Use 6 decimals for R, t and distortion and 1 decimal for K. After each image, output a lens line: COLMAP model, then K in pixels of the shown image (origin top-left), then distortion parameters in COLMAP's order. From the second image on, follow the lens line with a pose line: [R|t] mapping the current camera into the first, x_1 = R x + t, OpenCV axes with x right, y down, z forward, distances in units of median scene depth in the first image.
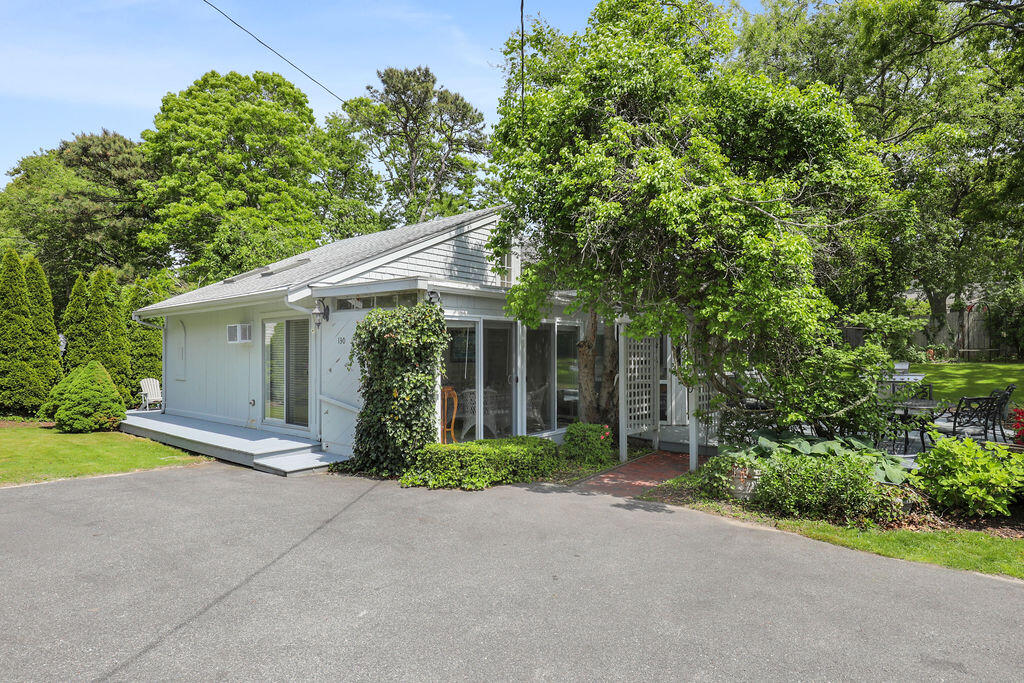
lens RADIAL K [[557.8, 0, 513.0], [0, 557.8, 338.8], [0, 0, 1]] dist [0.001183, 0.000530]
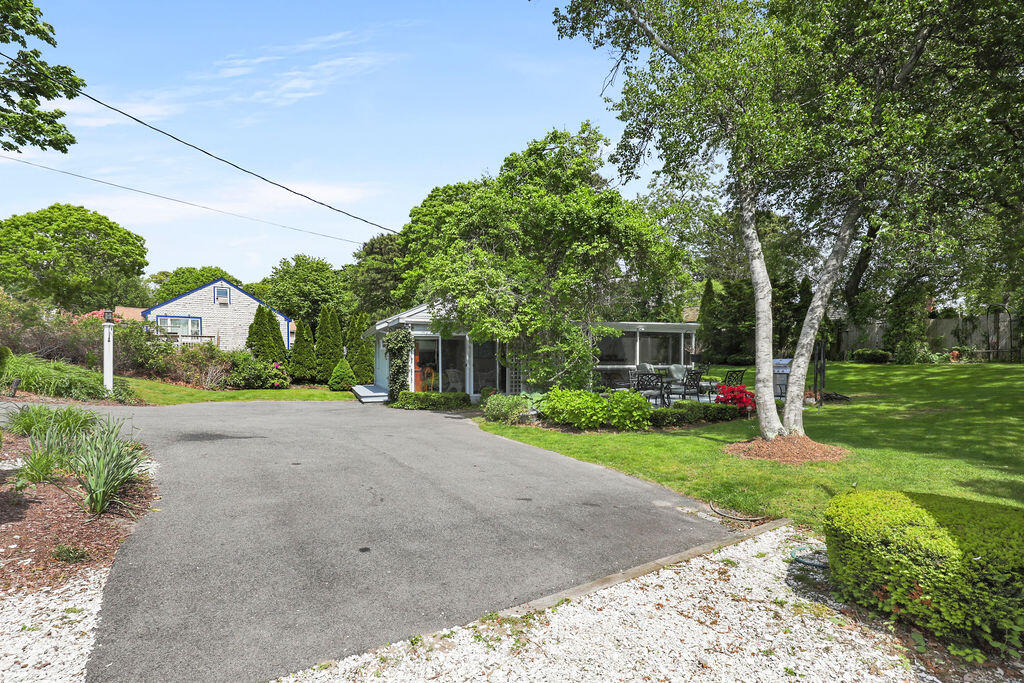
lens RADIAL K [[466.0, 0, 510.6], [0, 466.0, 347.8], [0, 0, 1]] dist [-0.000124, -0.001254]
pose [[0.885065, -0.010321, -0.465353, 0.345398], [0.007740, 0.999942, -0.007455, 0.011048], [0.465403, 0.002996, 0.885094, -0.140193]]
